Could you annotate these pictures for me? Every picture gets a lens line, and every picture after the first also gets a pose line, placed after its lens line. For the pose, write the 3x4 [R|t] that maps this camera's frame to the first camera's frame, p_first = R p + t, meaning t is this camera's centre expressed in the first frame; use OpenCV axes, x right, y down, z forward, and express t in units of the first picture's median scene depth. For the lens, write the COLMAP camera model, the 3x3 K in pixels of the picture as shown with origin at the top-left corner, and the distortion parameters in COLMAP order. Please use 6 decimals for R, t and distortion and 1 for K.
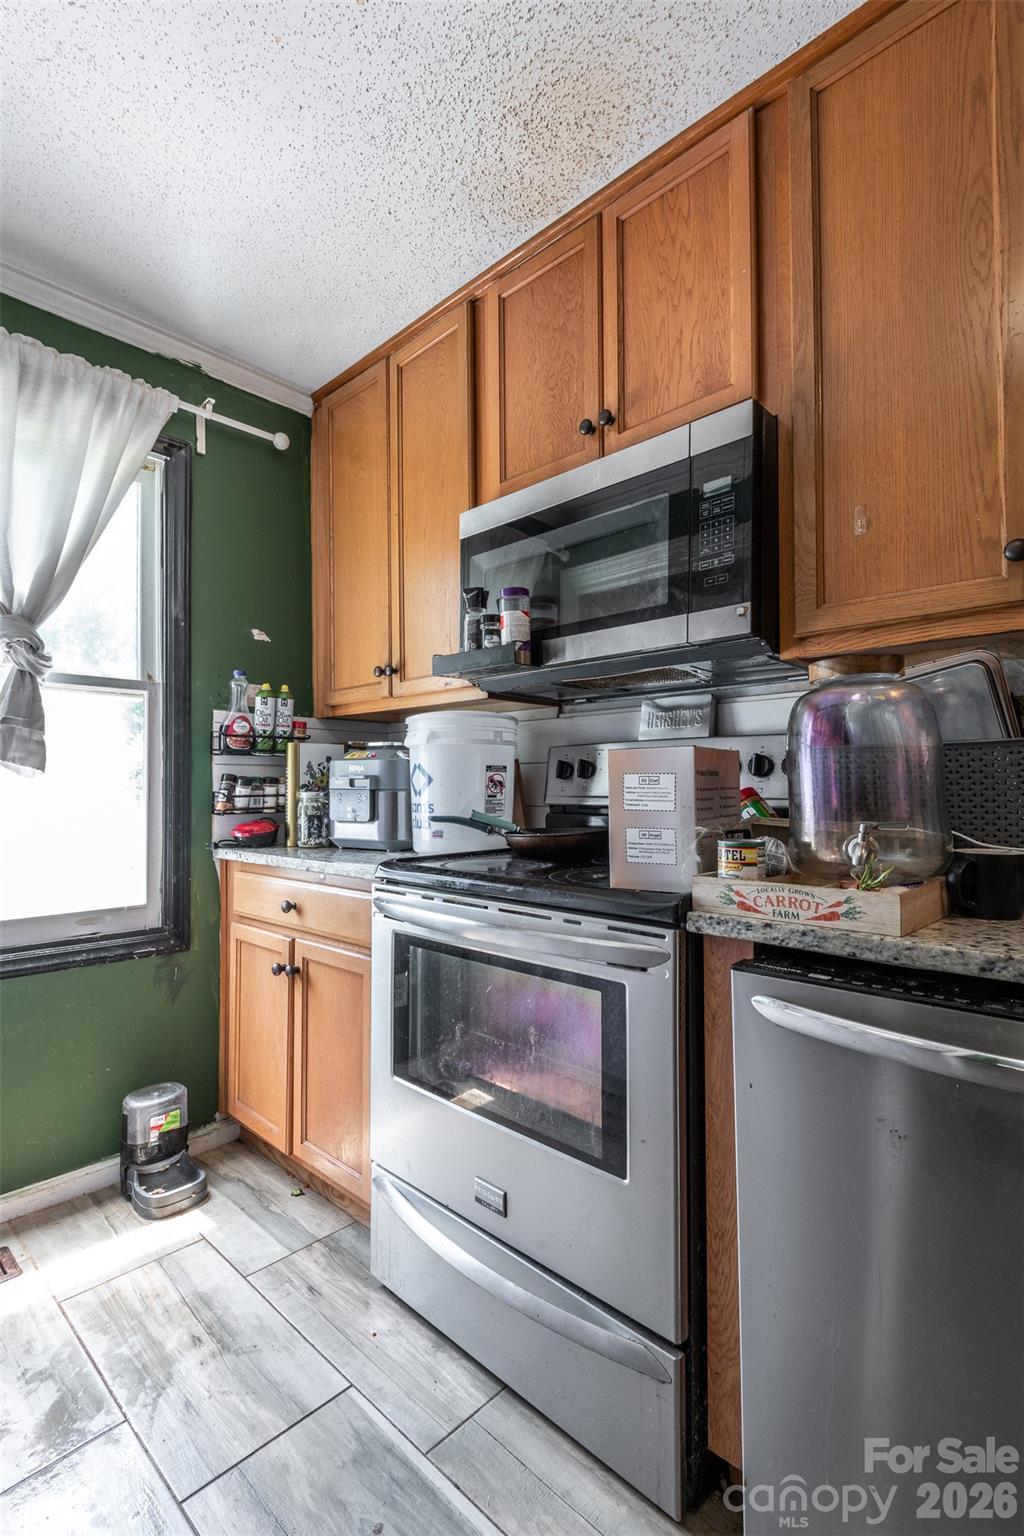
lens RADIAL K [[717.6, 0, 512.0], [0, 717.6, 768.0], [0, 0, 1]] dist [0.032983, -0.009915]
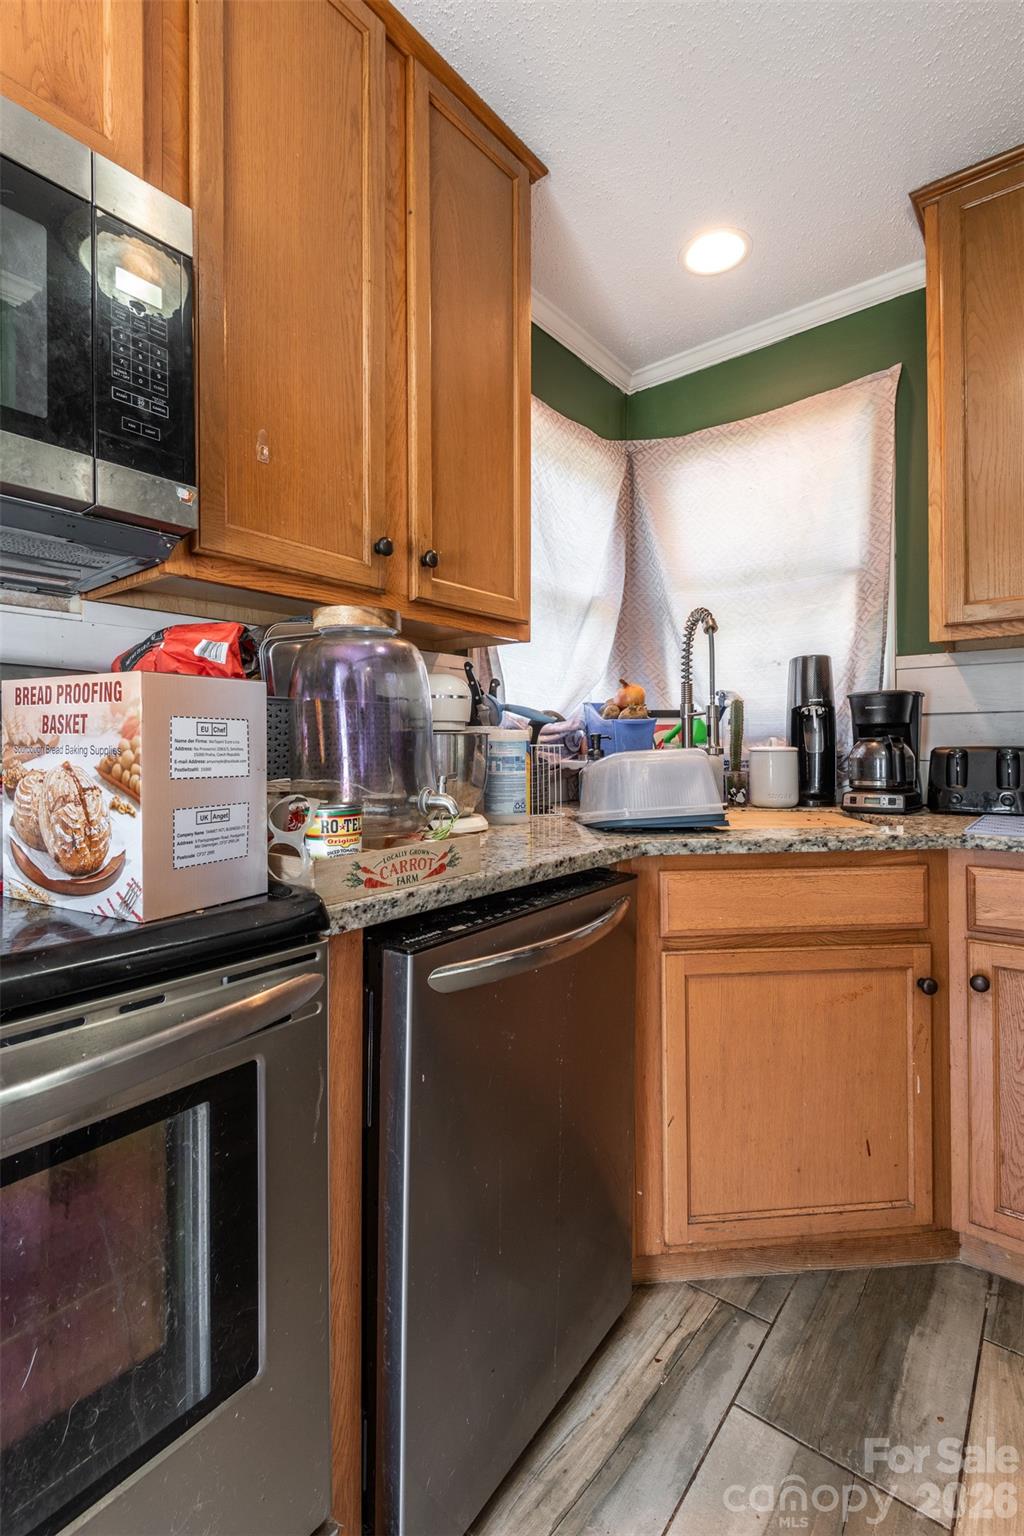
lens RADIAL K [[710.5, 0, 514.4], [0, 710.5, 745.1], [0, 0, 1]] dist [0.026693, -0.010404]
pose [[-0.086310, 0.004574, 0.996258, -0.513135], [-0.020559, 0.999768, -0.006371, 0.033911], [-0.996056, -0.021032, -0.086195, 0.908906]]
